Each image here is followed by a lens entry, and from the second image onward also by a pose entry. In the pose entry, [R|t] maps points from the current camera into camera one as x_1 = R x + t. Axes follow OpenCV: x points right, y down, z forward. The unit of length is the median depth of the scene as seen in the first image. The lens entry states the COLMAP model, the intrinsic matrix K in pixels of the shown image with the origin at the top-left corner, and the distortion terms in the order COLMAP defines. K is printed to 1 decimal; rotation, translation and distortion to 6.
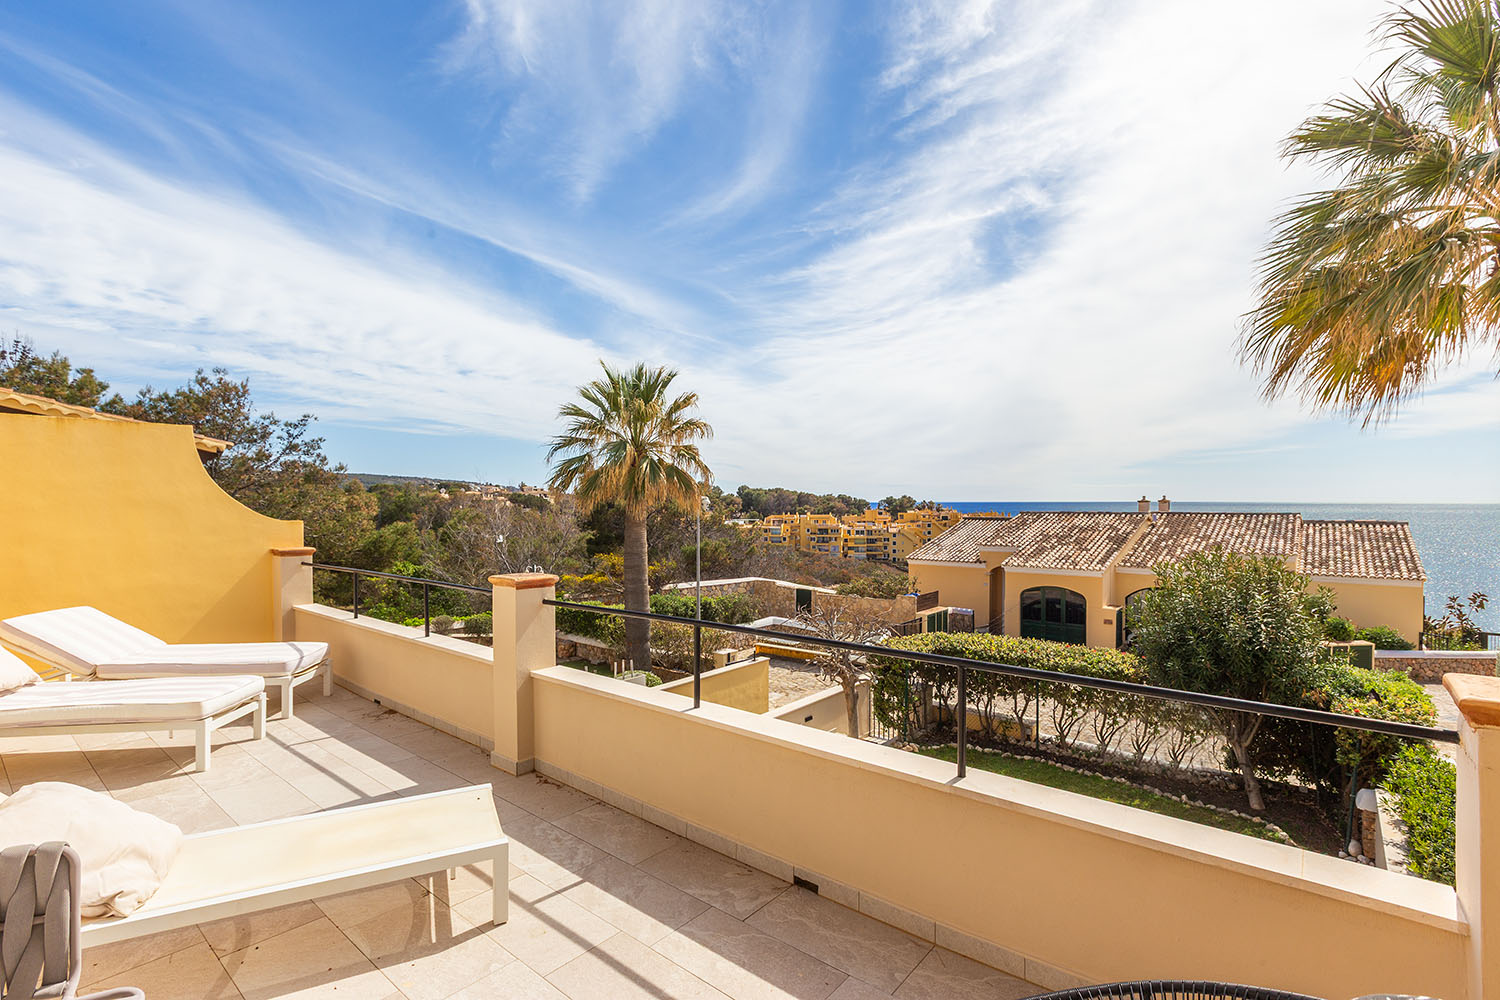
lens RADIAL K [[683.2, 0, 759.2], [0, 683.2, 508.0], [0, 0, 1]] dist [-0.003453, -0.000340]
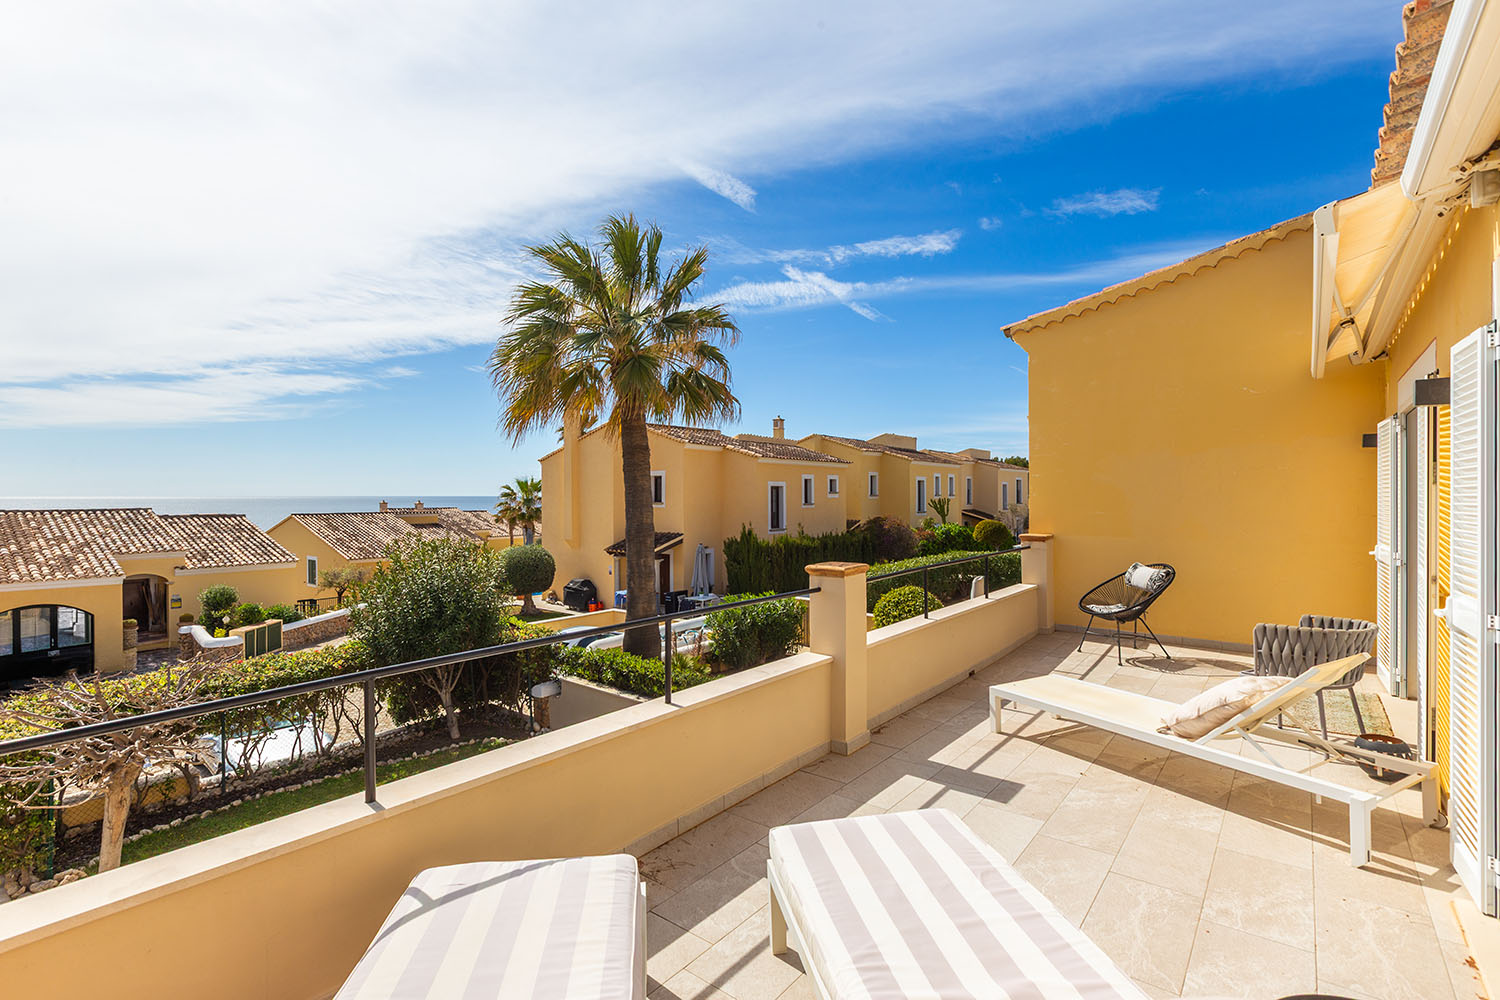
lens RADIAL K [[683.2, 0, 760.3], [0, 683.2, 494.1], [0, 0, 1]] dist [-0.003453, -0.000340]
pose [[-0.009205, 0.001518, 0.999956, -0.490514], [0.012226, 0.999924, -0.001406, -0.003211], [-0.999883, 0.012212, -0.009223, 0.397800]]
